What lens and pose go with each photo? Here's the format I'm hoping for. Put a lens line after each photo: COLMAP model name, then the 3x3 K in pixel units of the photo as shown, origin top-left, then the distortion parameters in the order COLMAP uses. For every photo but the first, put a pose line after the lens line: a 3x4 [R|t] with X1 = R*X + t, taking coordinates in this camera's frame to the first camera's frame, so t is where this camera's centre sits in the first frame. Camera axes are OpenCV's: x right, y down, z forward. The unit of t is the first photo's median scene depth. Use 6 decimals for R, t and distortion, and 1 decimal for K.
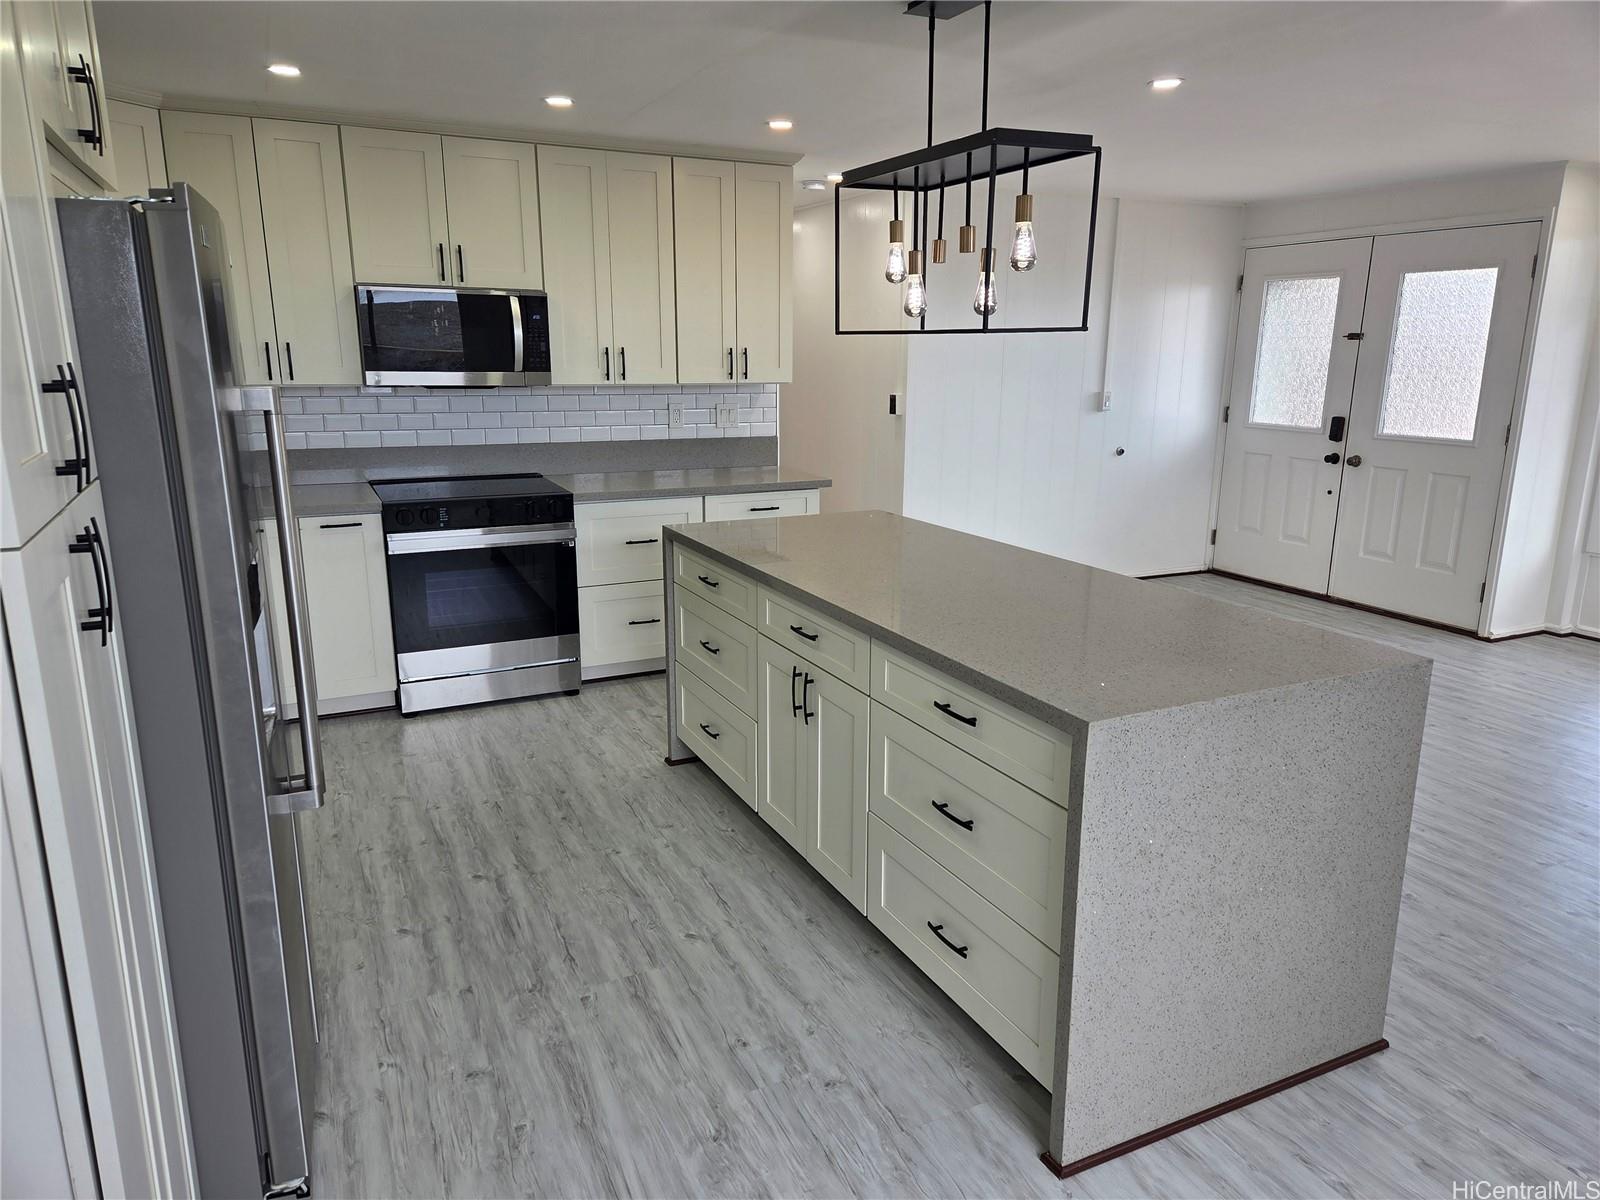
lens RADIAL K [[1069.2, 0, 800.1], [0, 1069.2, 601.1], [0, 0, 1]] dist [0.075098, -0.063111]
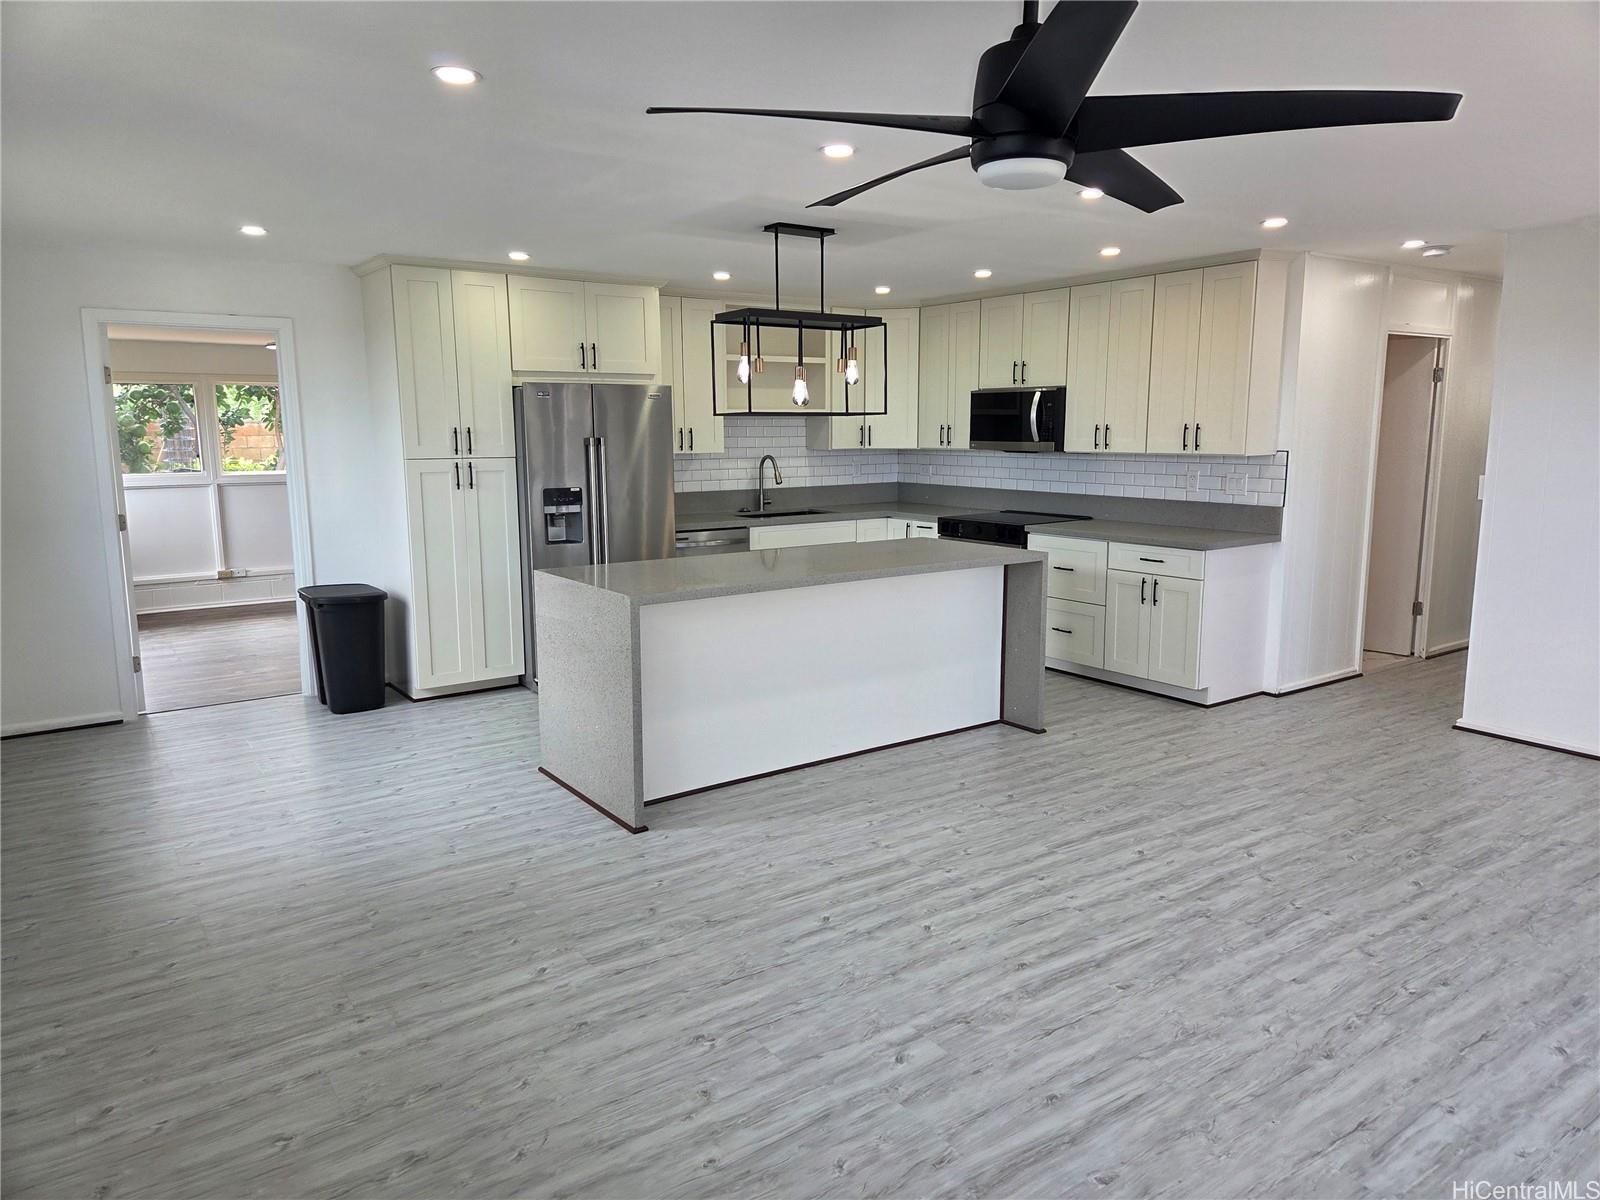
lens RADIAL K [[1069.2, 0, 795.8], [0, 1069.2, 593.5], [0, 0, 1]] dist [0.075098, -0.063111]
pose [[0.164387, 0.149830, -0.974950, 4.649003], [-0.223898, 0.968265, 0.111052, -0.424639], [0.960649, 0.200034, 0.192717, 1.849590]]
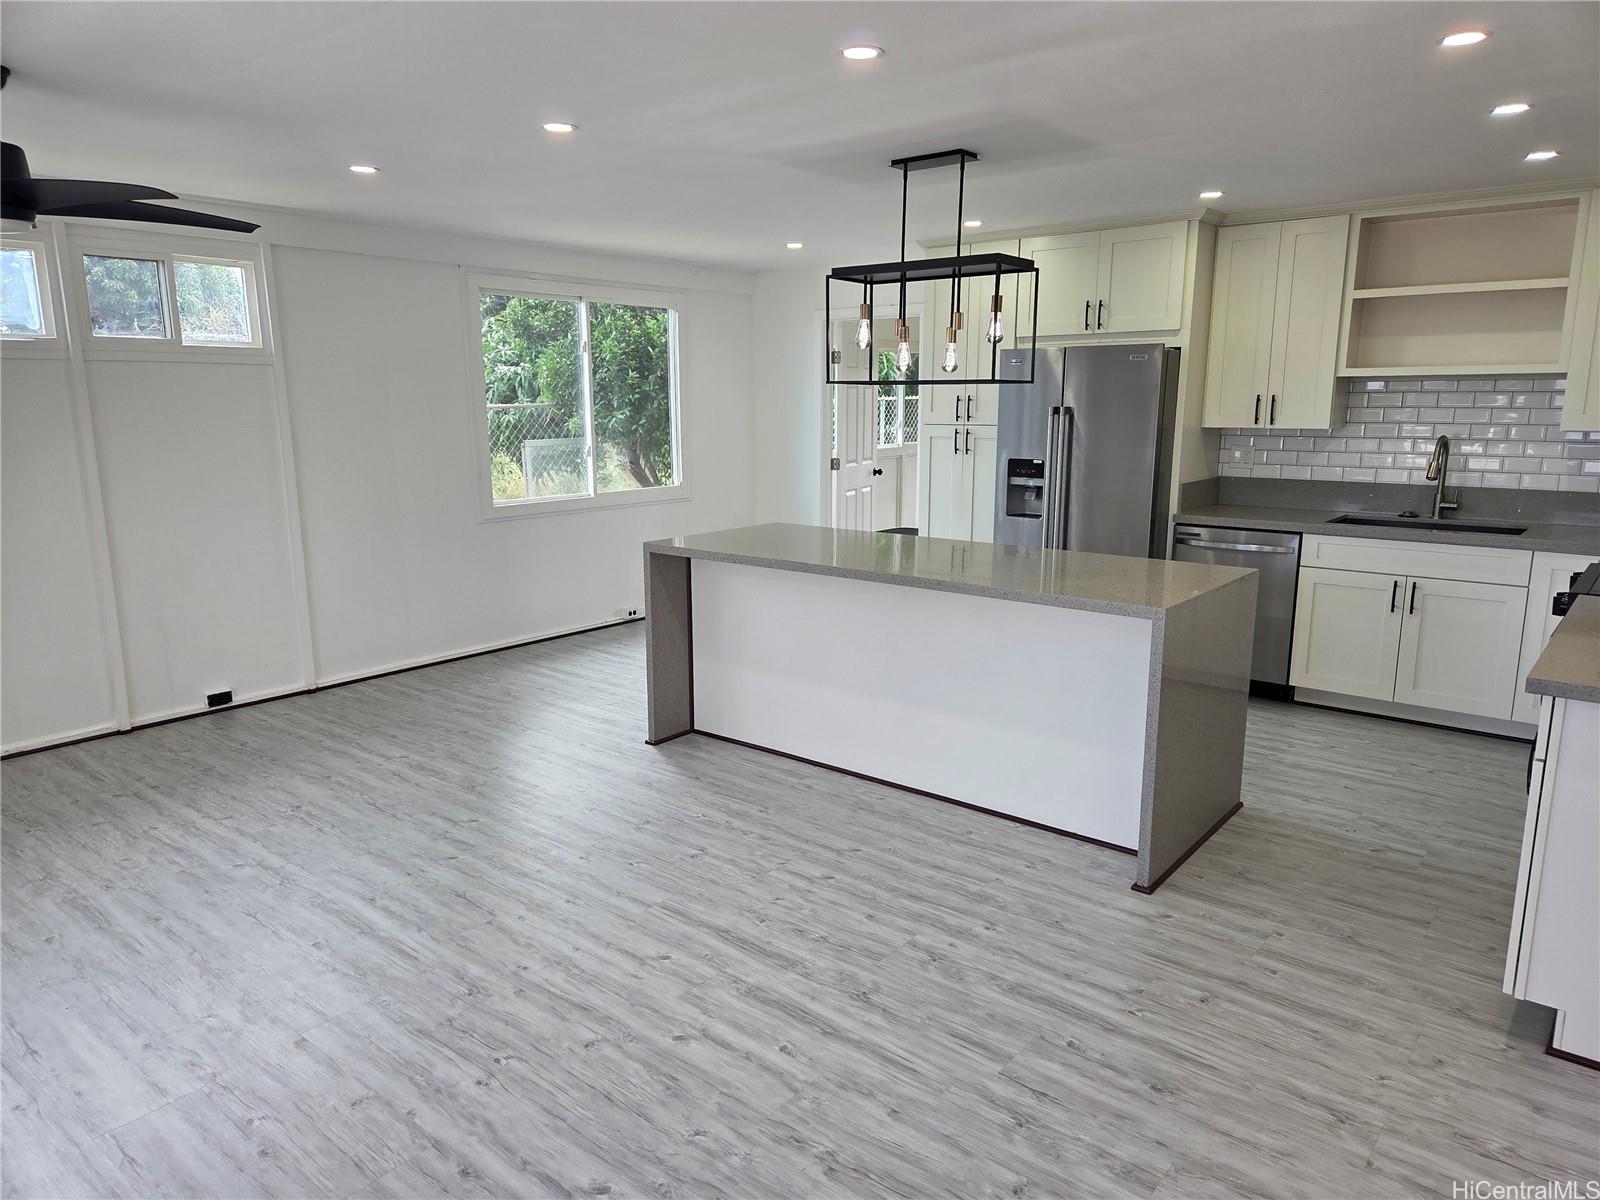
lens RADIAL K [[1069.2, 0, 795.7], [0, 1069.2, 600.2], [0, 0, 1]] dist [0.075098, -0.063111]
pose [[-0.906981, 0.076922, -0.414088, 2.329688], [-0.101911, 0.913881, 0.392982, -1.368026], [0.408656, 0.398627, -0.821034, 5.696861]]
